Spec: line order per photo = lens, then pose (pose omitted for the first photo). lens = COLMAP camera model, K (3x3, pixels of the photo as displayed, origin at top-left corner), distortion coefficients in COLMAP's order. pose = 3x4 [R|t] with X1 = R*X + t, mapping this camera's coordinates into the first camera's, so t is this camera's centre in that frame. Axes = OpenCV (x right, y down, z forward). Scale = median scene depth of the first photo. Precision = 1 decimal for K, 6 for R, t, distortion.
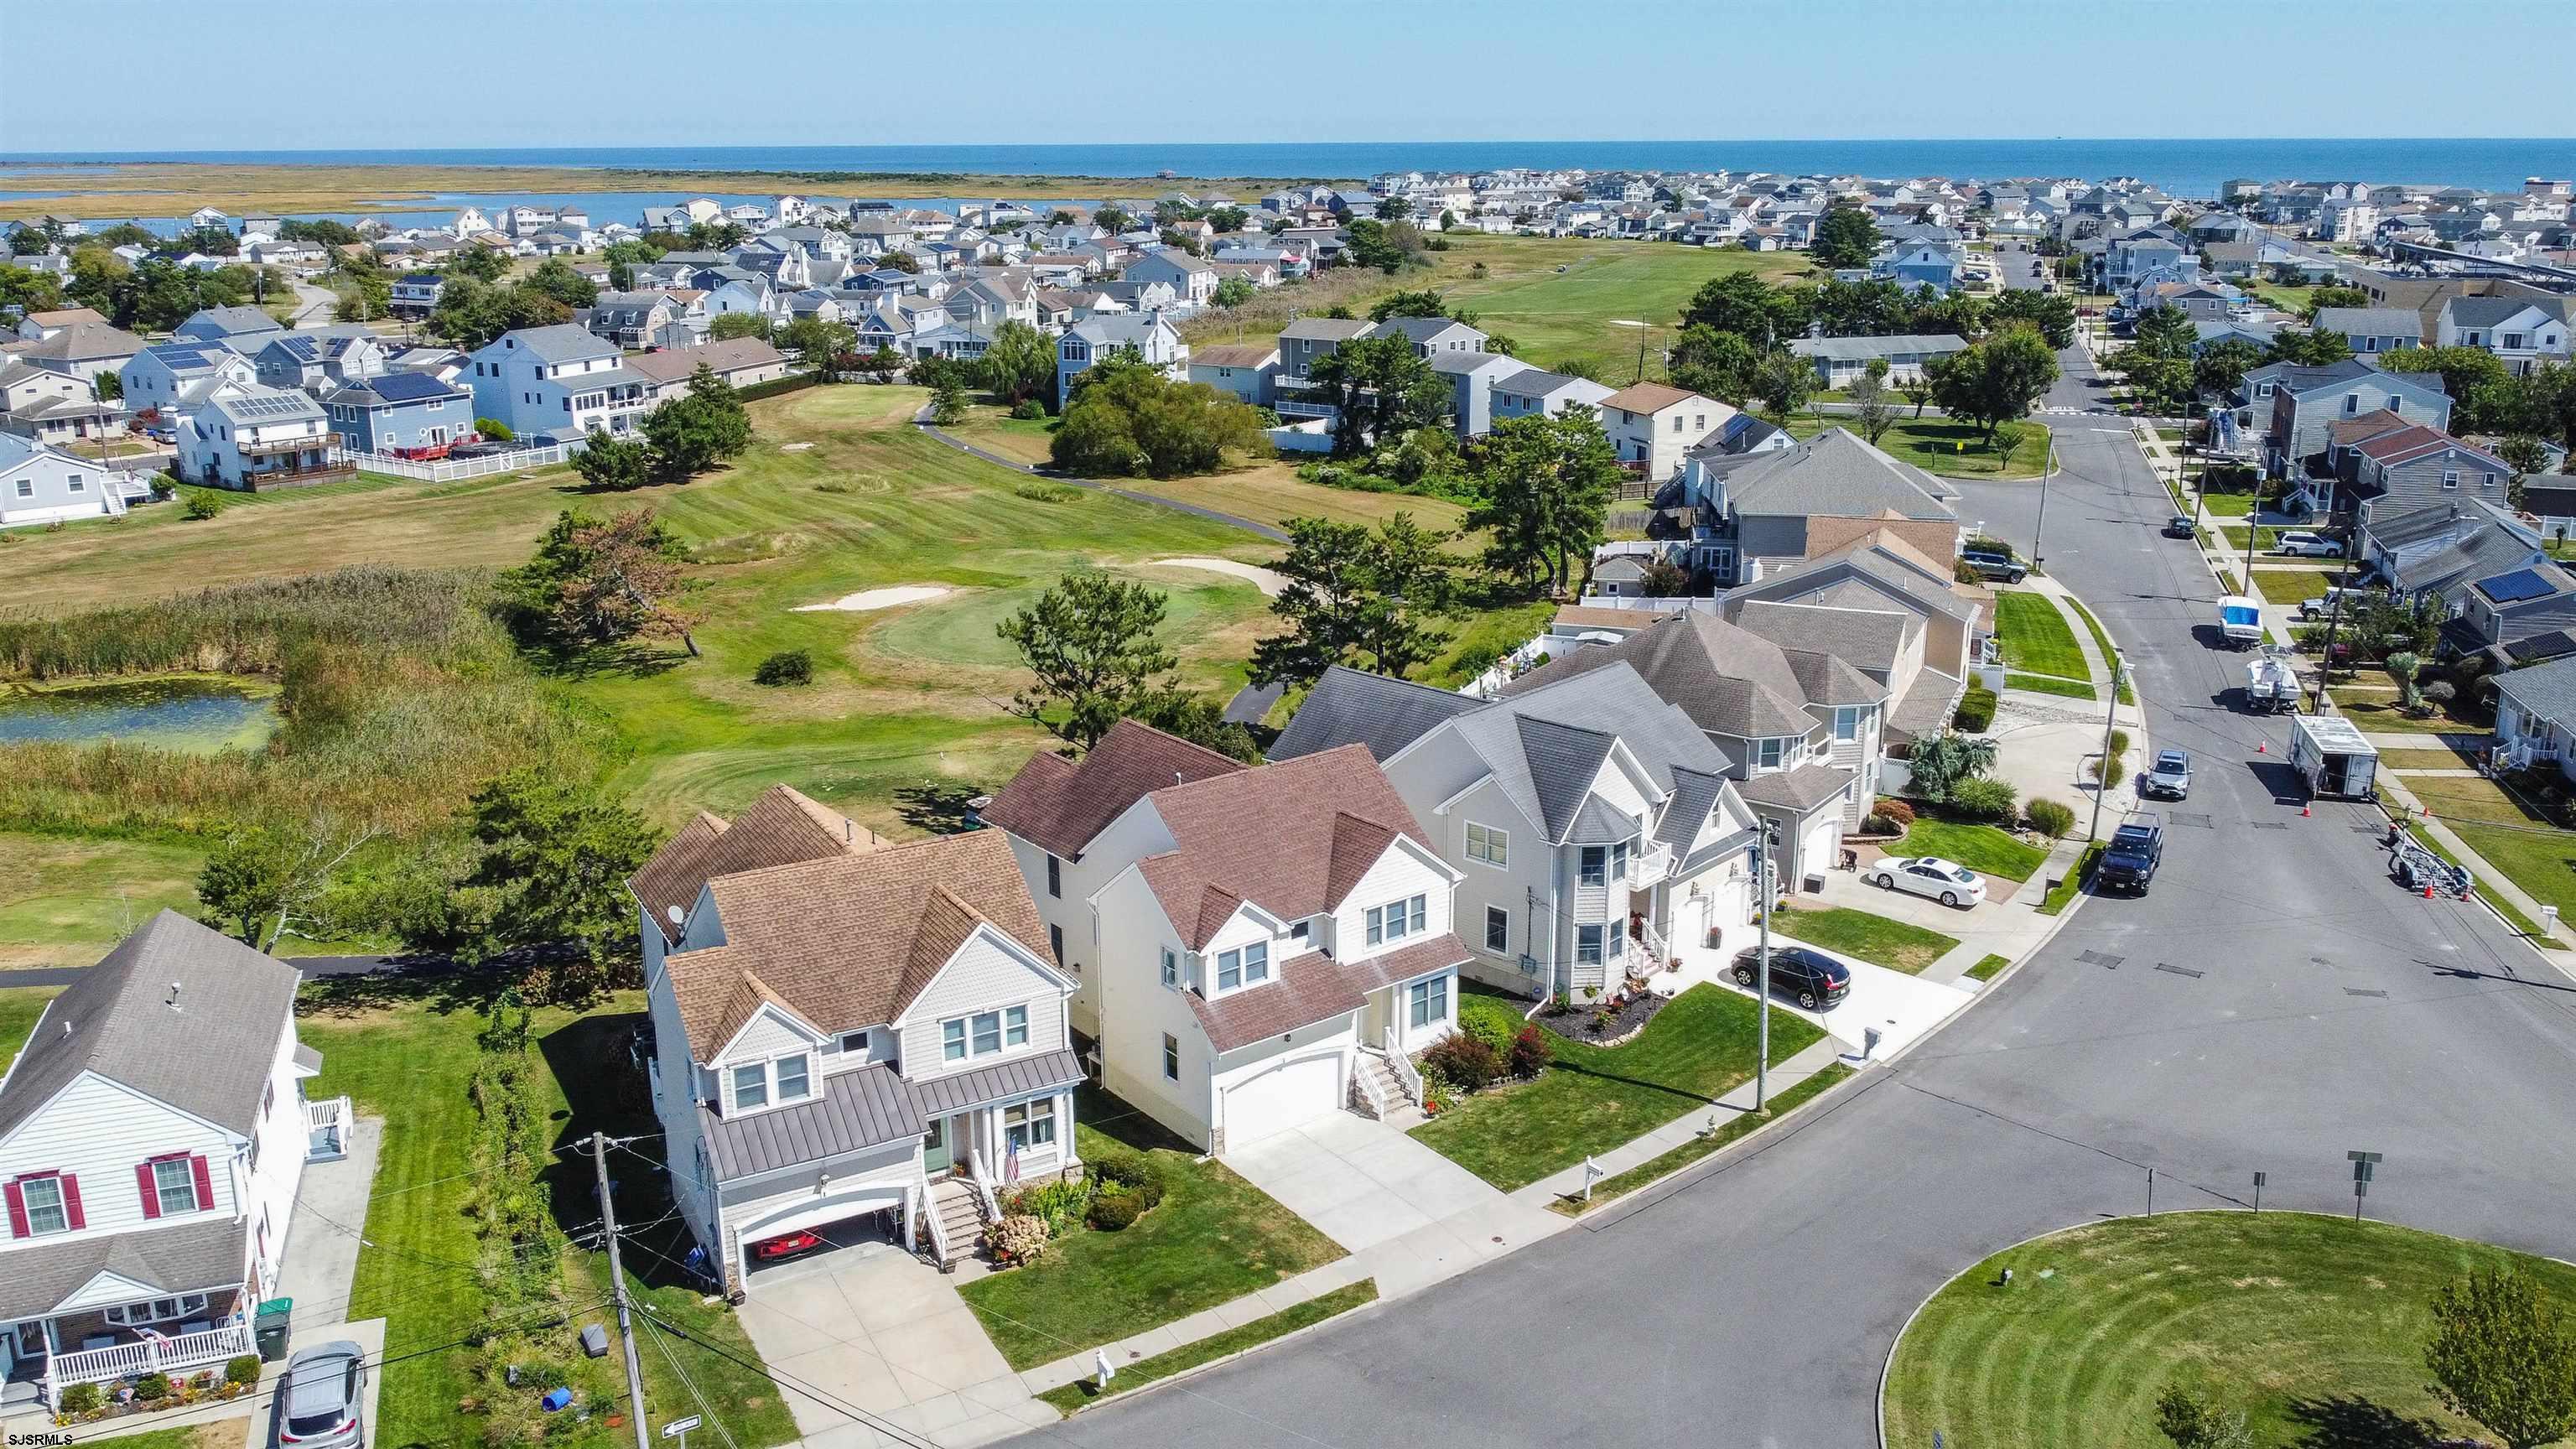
lens RADIAL K [[2049.4, 0, 1280.7], [0, 2049.4, 735.6], [0, 0, 1]] dist [0.001030, -0.012352]
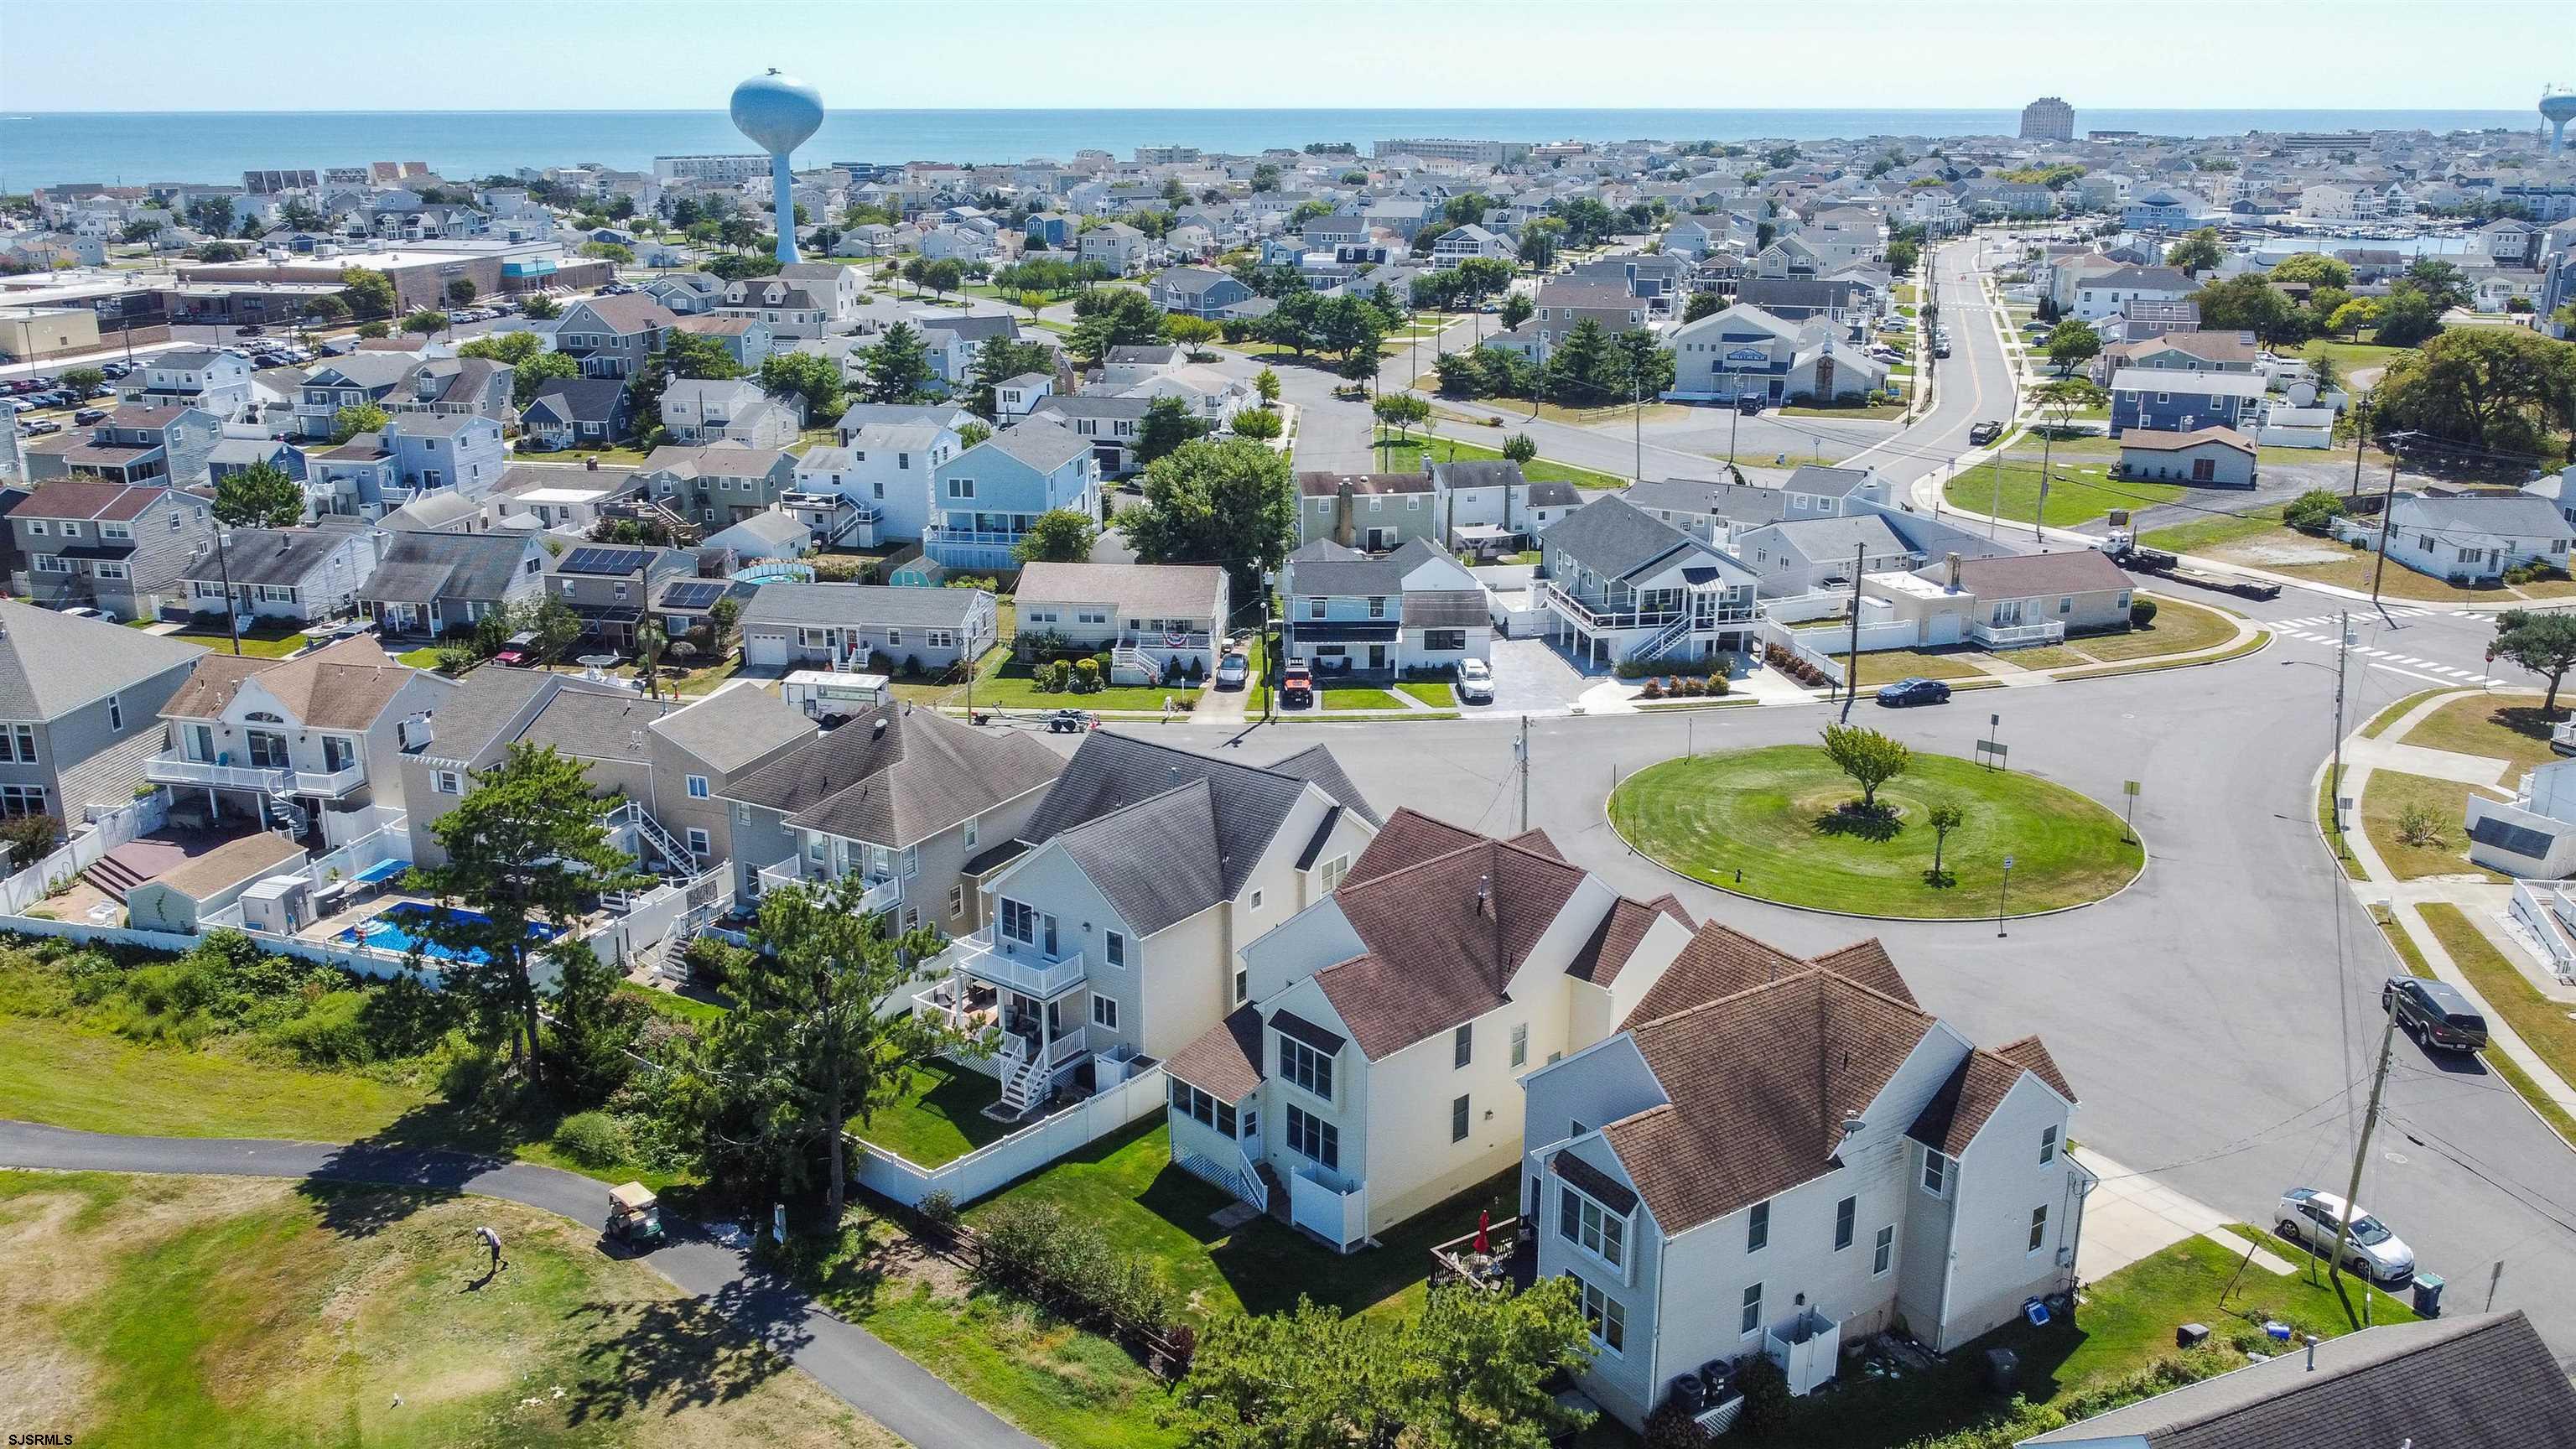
lens RADIAL K [[2049.4, 0, 1275.7], [0, 2049.4, 716.2], [0, 0, 1]] dist [0.001030, -0.012352]
pose [[-0.076219, -0.282336, 0.956283, -0.617791], [0.282040, 0.913800, 0.292273, -0.237644], [-0.956370, 0.291987, 0.009982, 0.659588]]
